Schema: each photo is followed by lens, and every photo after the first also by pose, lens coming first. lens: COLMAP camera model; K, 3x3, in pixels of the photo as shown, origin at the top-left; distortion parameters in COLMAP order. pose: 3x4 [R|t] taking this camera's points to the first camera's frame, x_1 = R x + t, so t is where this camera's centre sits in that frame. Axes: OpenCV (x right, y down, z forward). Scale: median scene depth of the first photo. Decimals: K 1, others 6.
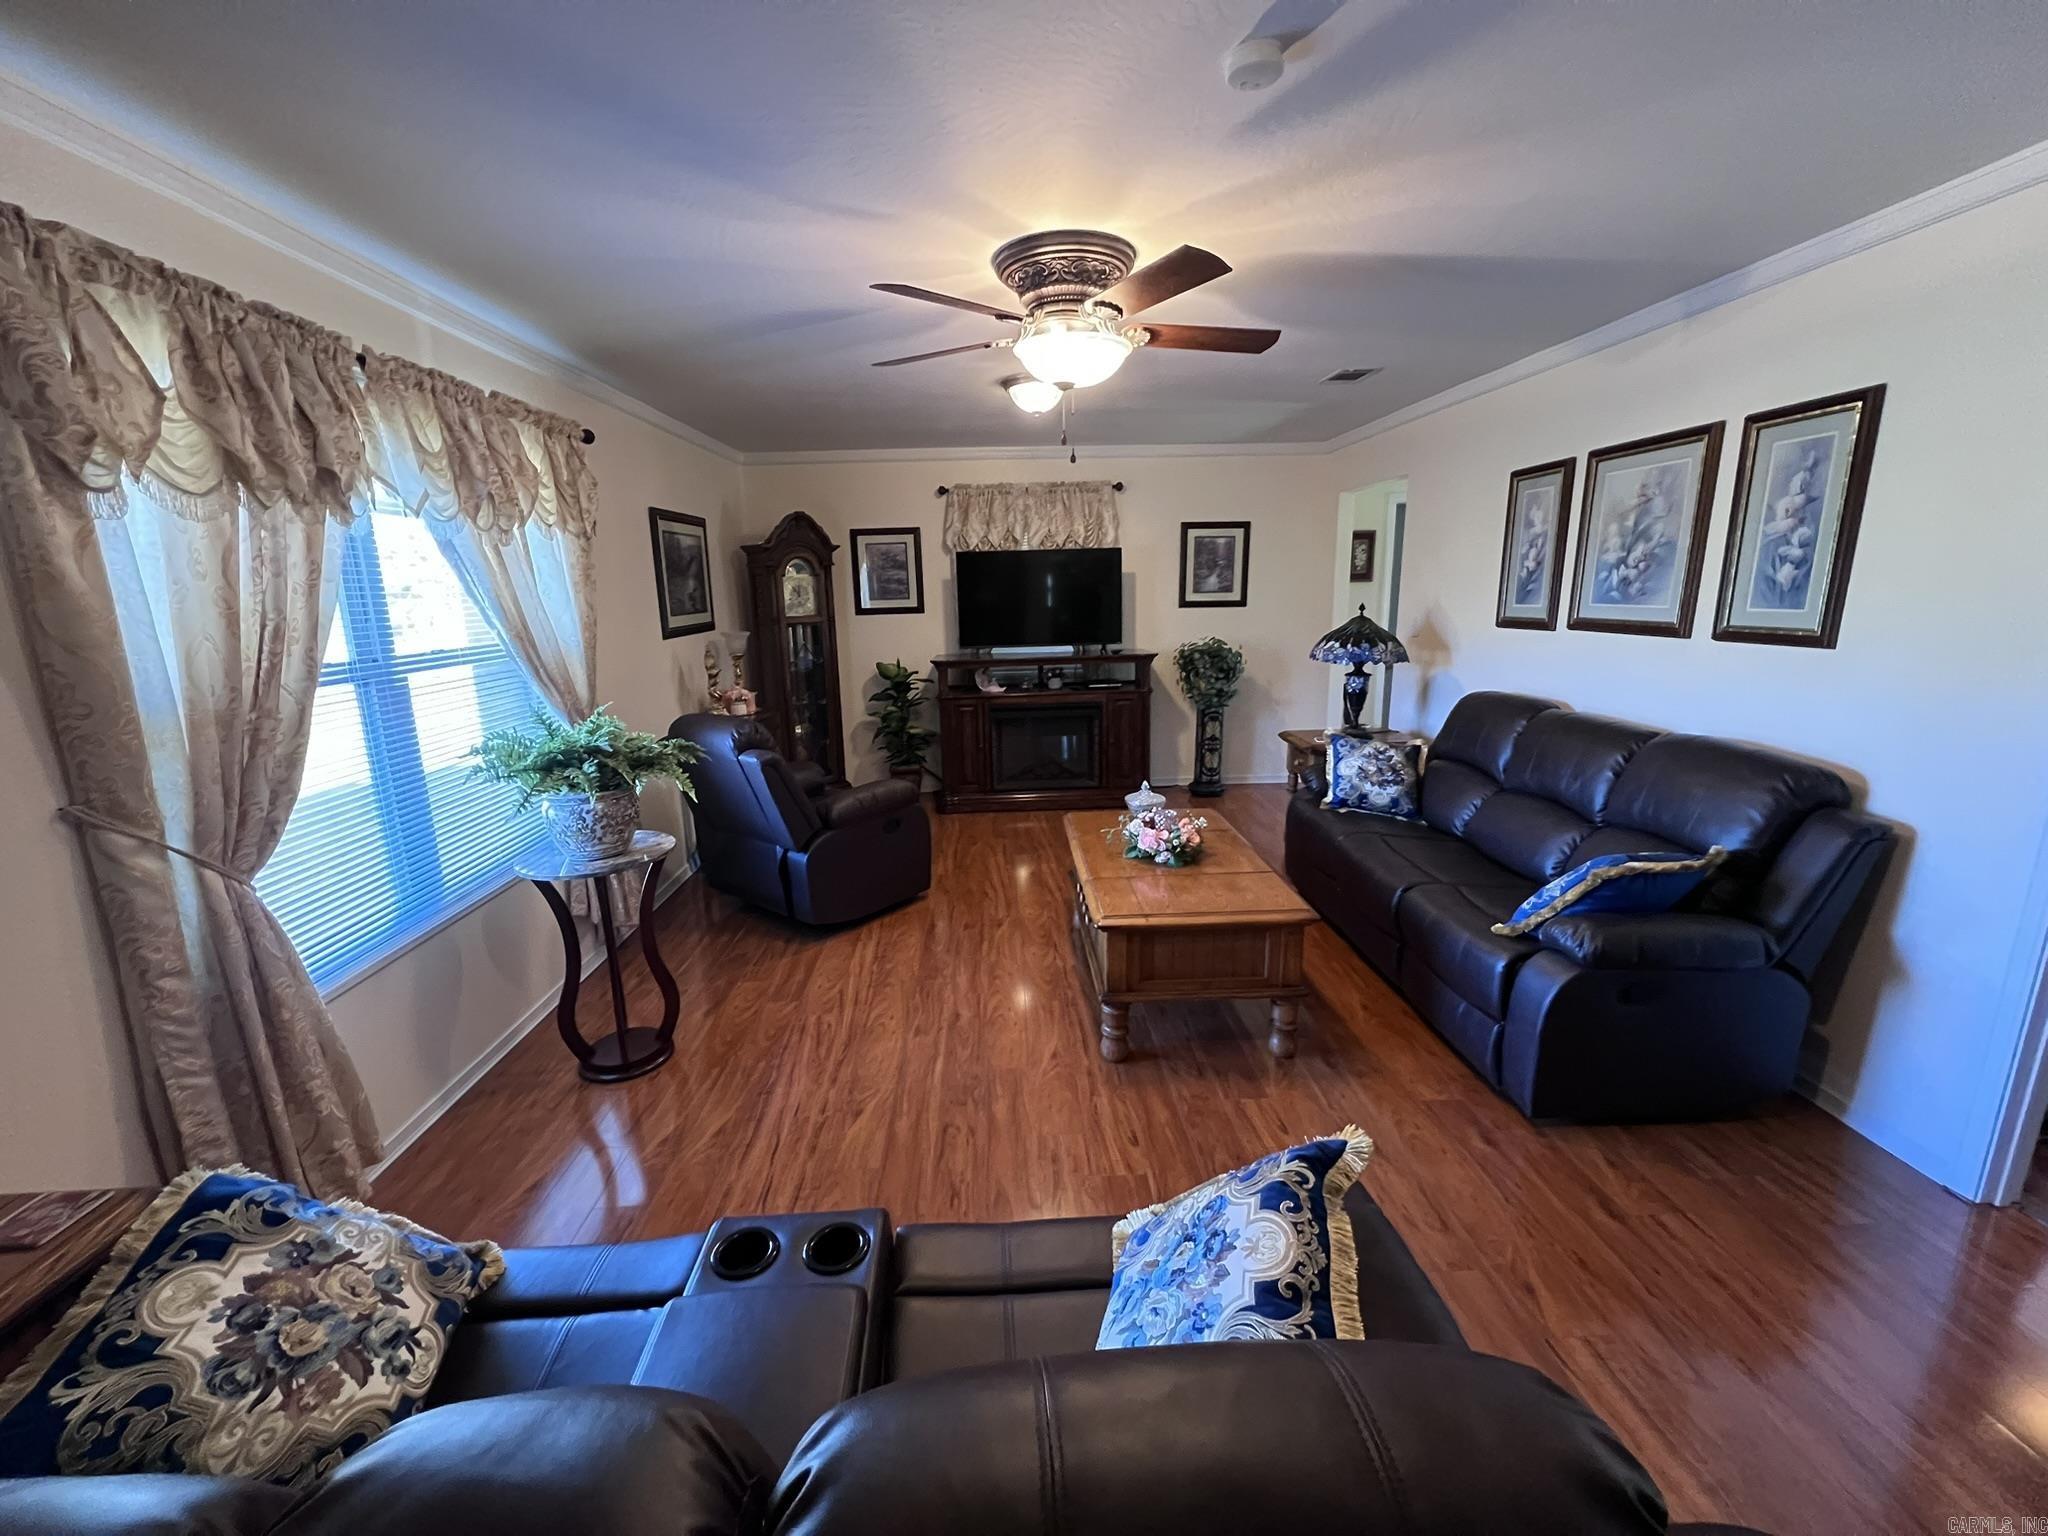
lens RADIAL K [[819.9, 0, 1016.8], [0, 819.9, 762.7], [0, 0, 1]] dist [-0.000998, 0.000584]
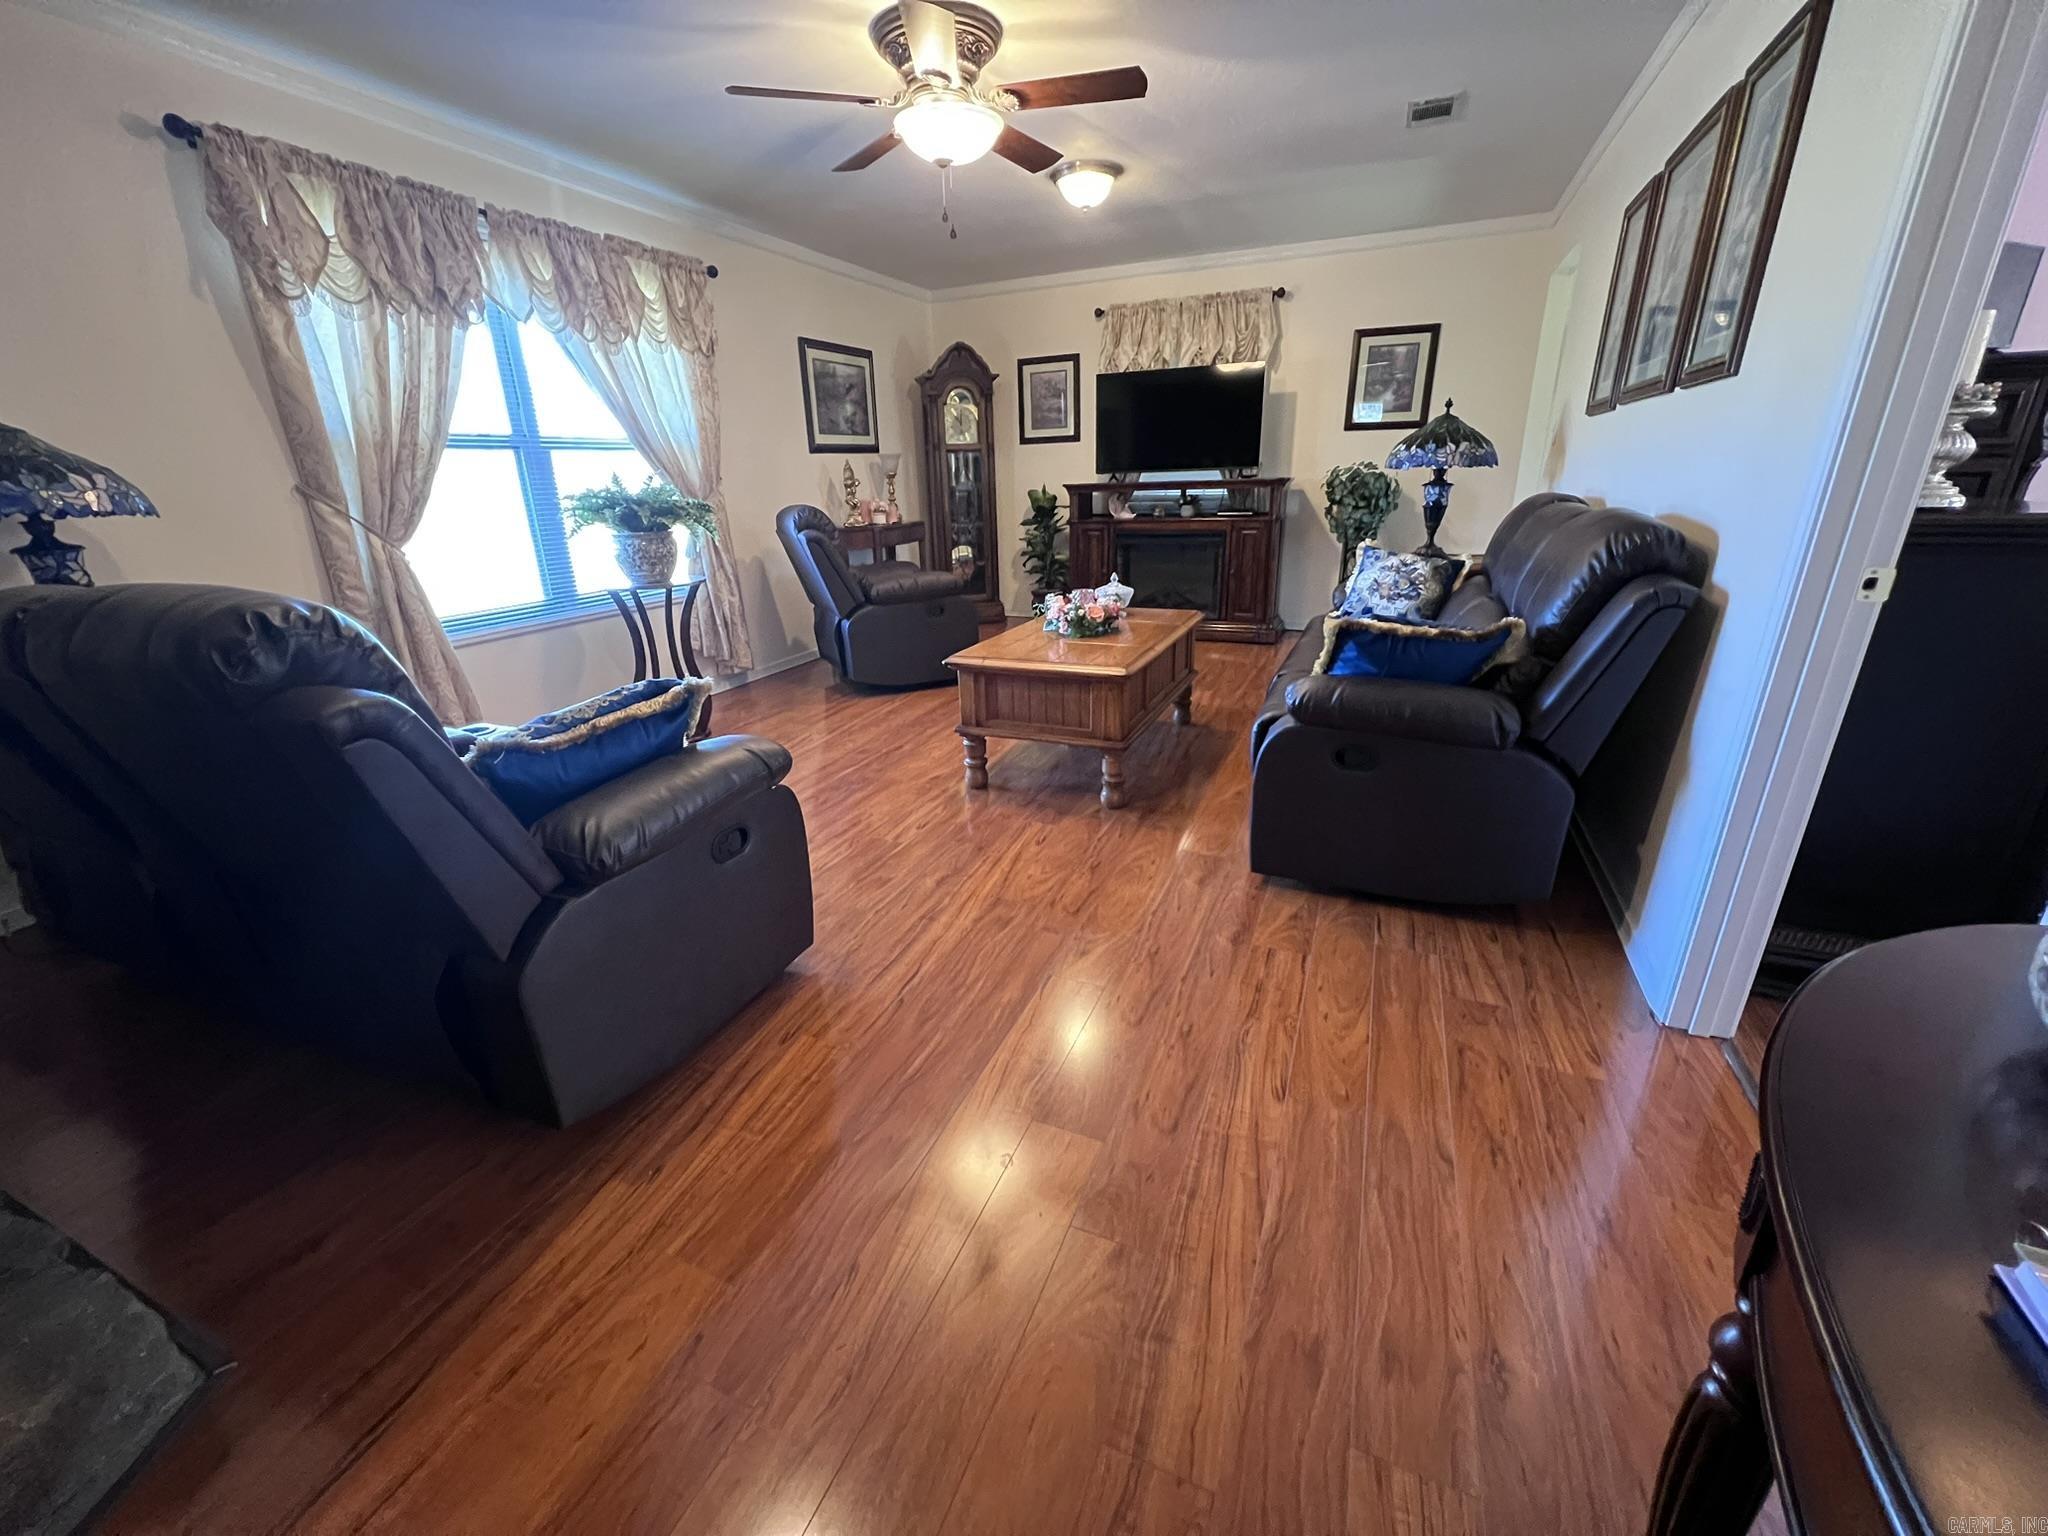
lens RADIAL K [[819.9, 0, 1016.8], [0, 819.9, 762.7], [0, 0, 1]] dist [-0.000998, 0.000584]
pose [[0.902774, 0.141365, -0.406219, 0.639428], [-0.084221, 0.984262, 0.155353, 0.138304], [0.421788, -0.106036, 0.900473, -0.029587]]
